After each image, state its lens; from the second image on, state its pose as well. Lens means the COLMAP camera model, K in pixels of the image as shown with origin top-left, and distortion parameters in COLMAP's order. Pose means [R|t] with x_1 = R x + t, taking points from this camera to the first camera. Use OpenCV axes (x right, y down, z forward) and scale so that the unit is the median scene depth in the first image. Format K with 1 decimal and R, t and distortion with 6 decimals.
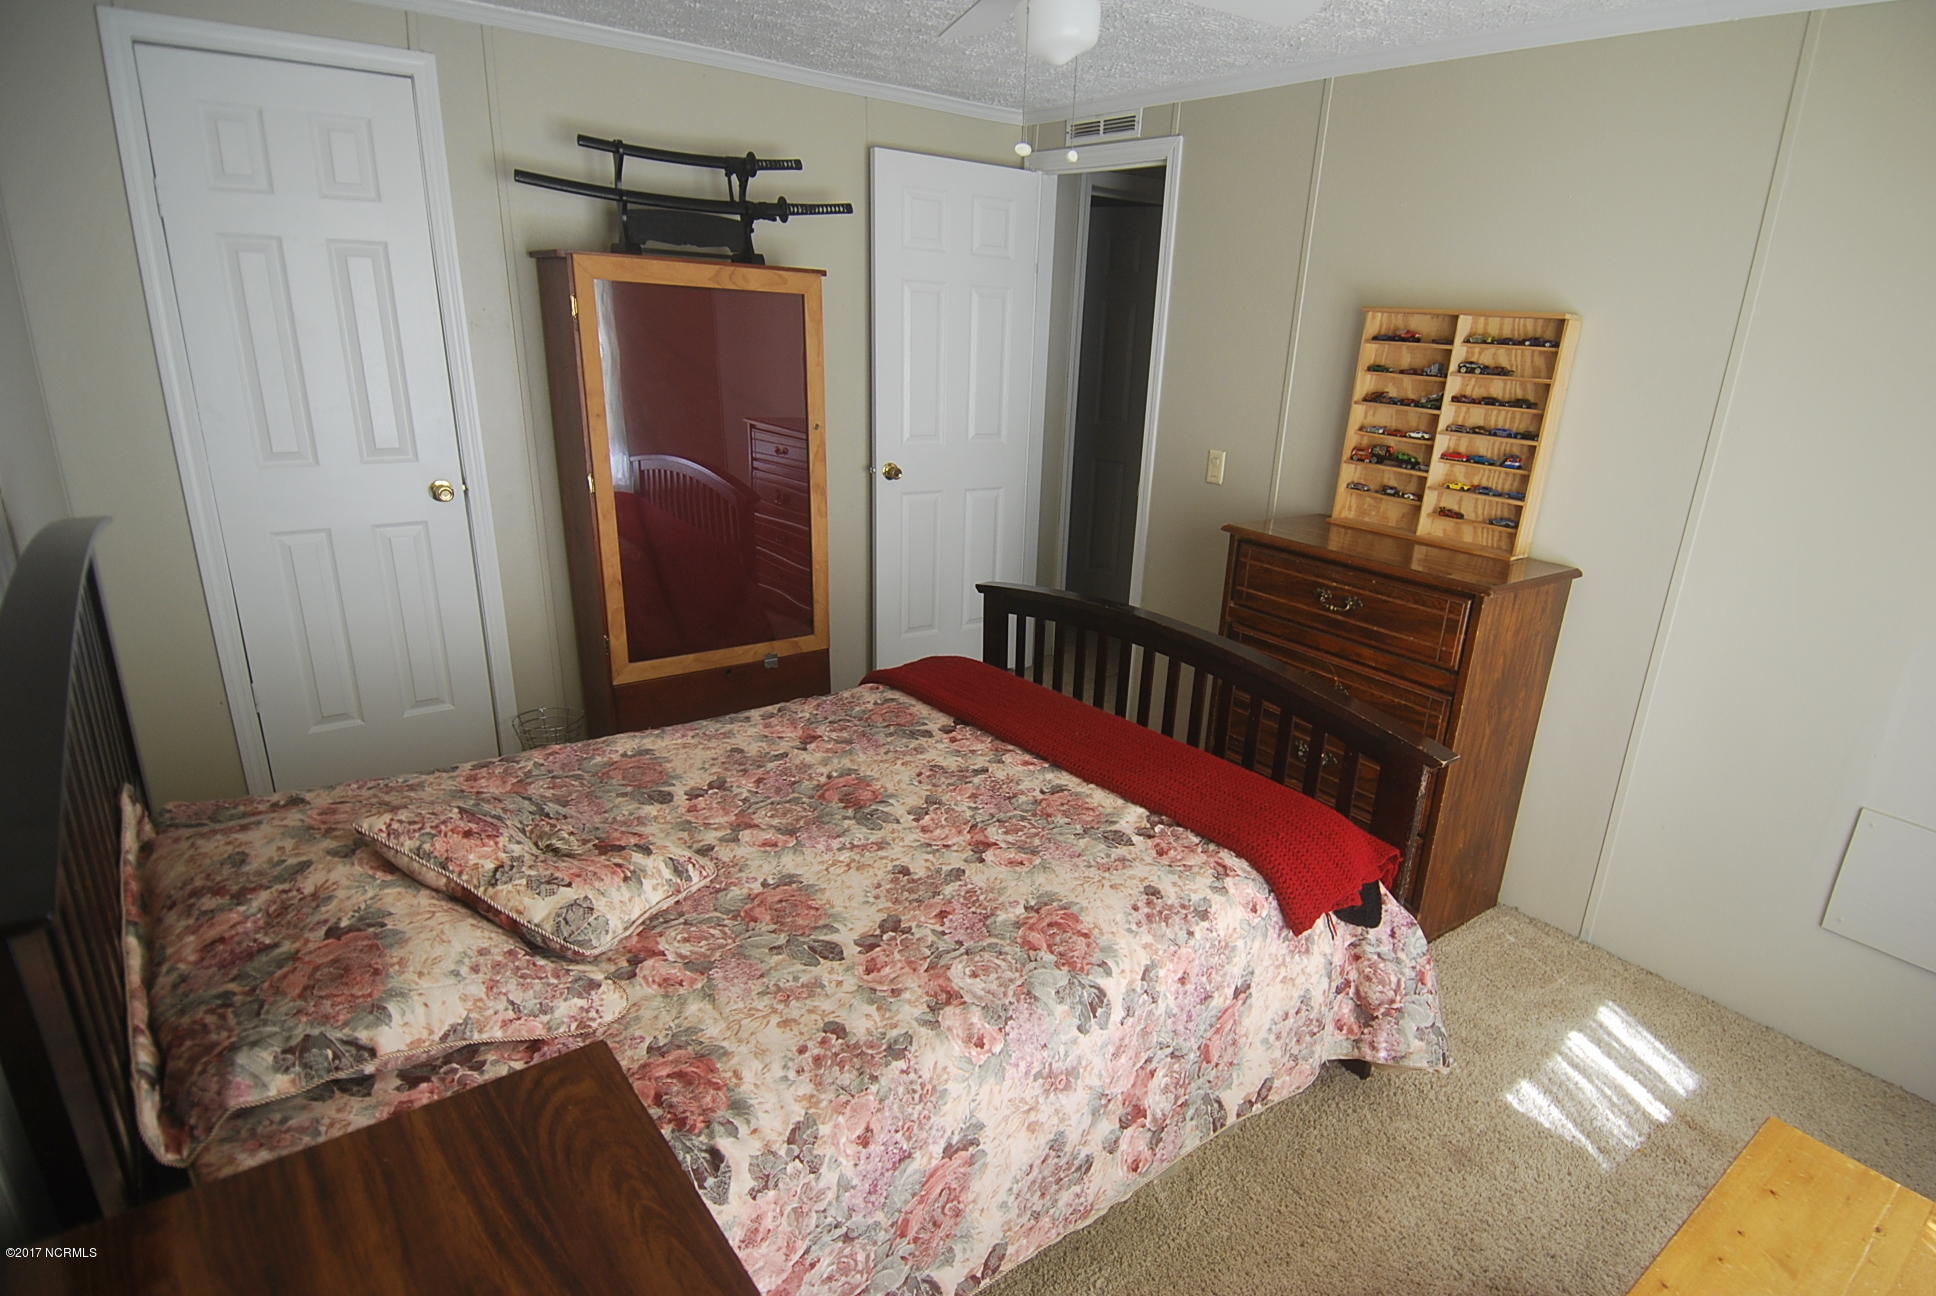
lens RADIAL K [[1043.1, 0, 1033.5], [0, 1043.1, 649.8], [0, 0, 1]] dist [0.067833, -0.080955]
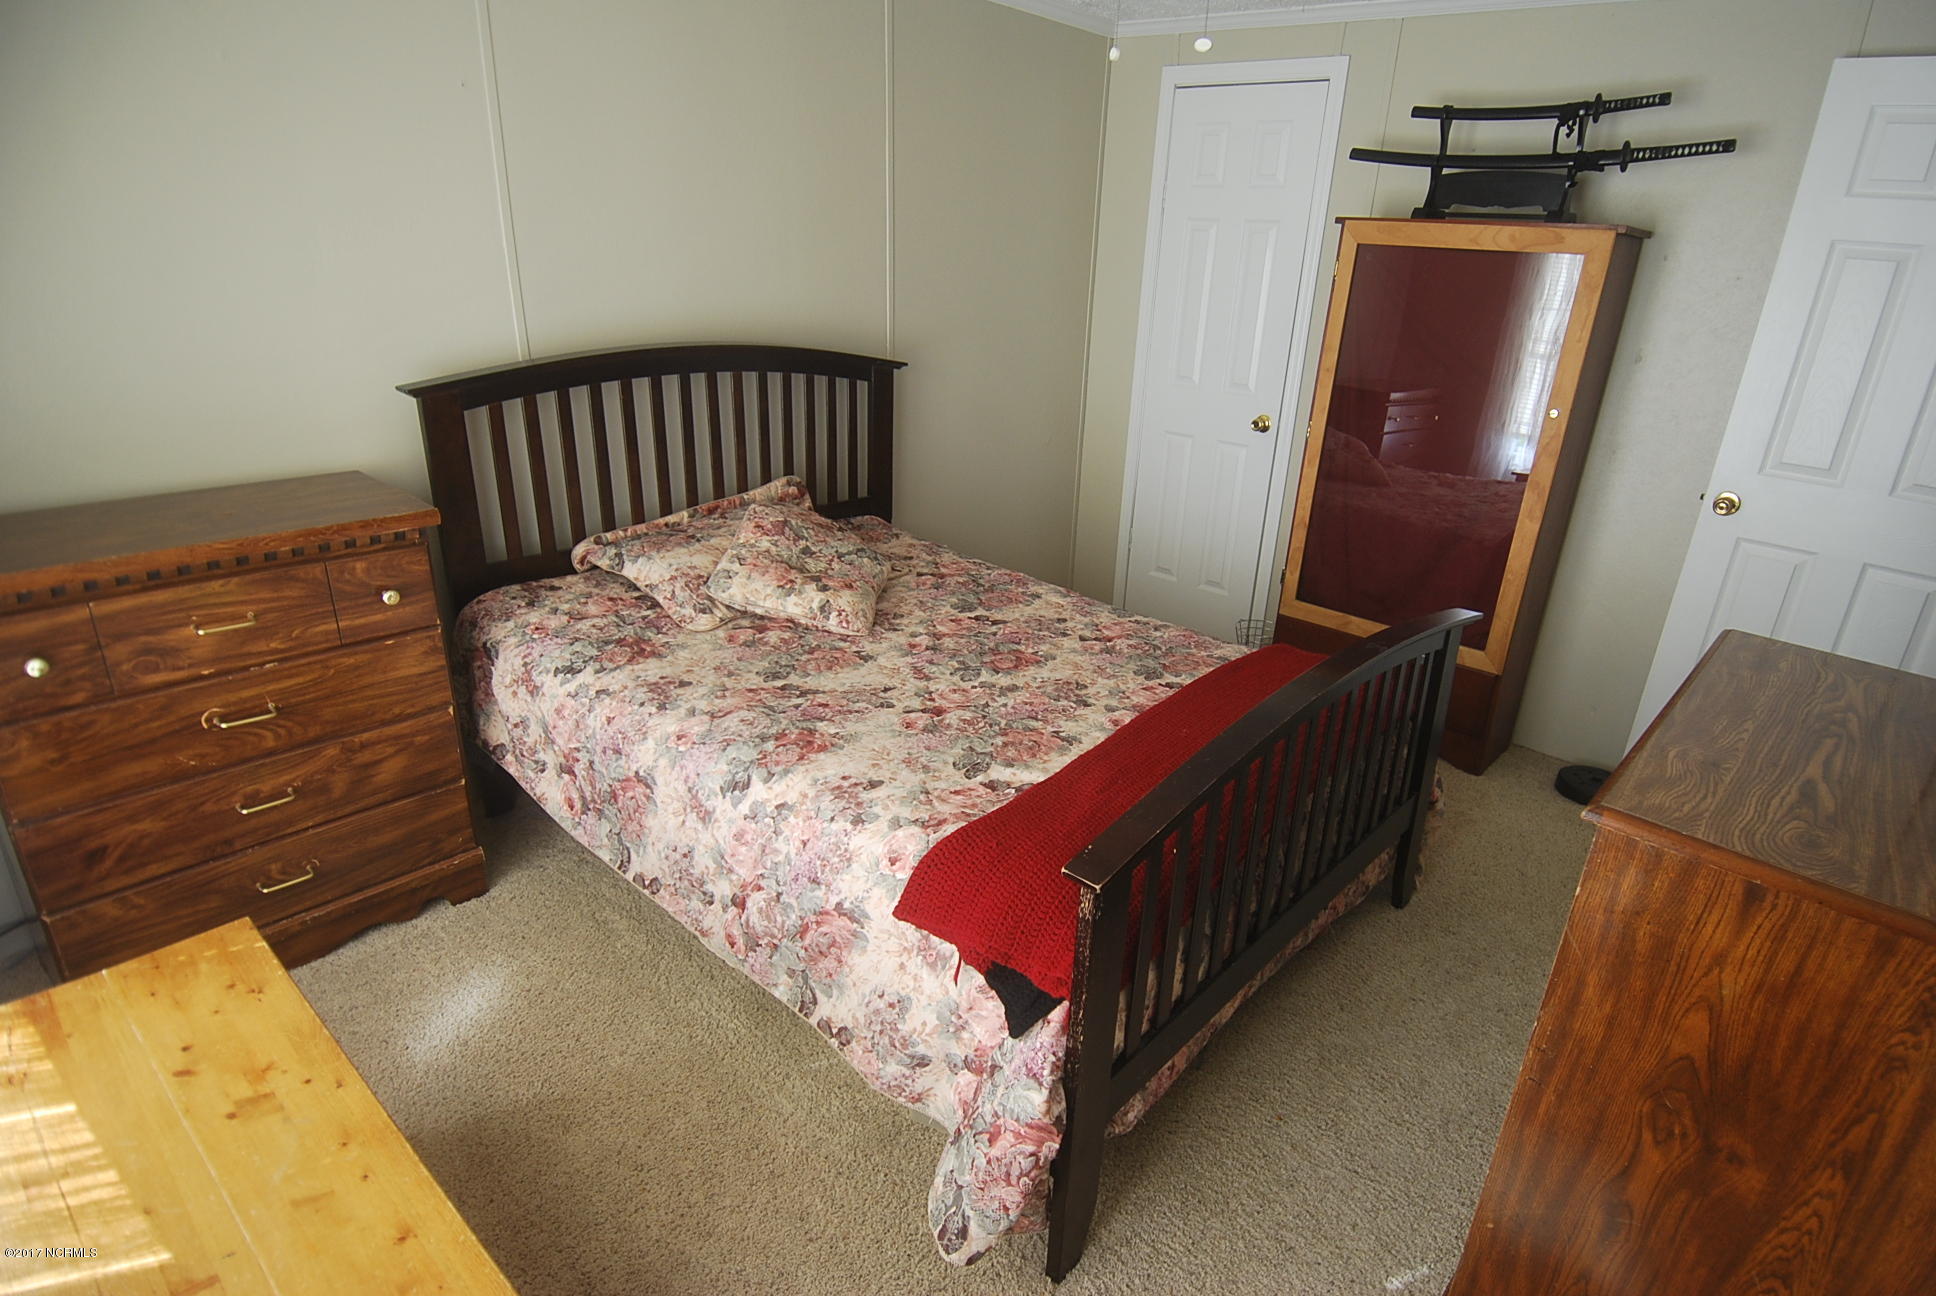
lens RADIAL K [[1043.1, 0, 1033.5], [0, 1043.1, 649.8], [0, 0, 1]] dist [0.067833, -0.080955]
pose [[0.168398, 0.314500, -0.934201, 0.893663], [-0.347006, 0.905983, 0.242450, -0.161968], [0.922621, 0.283346, 0.261699, 0.709770]]
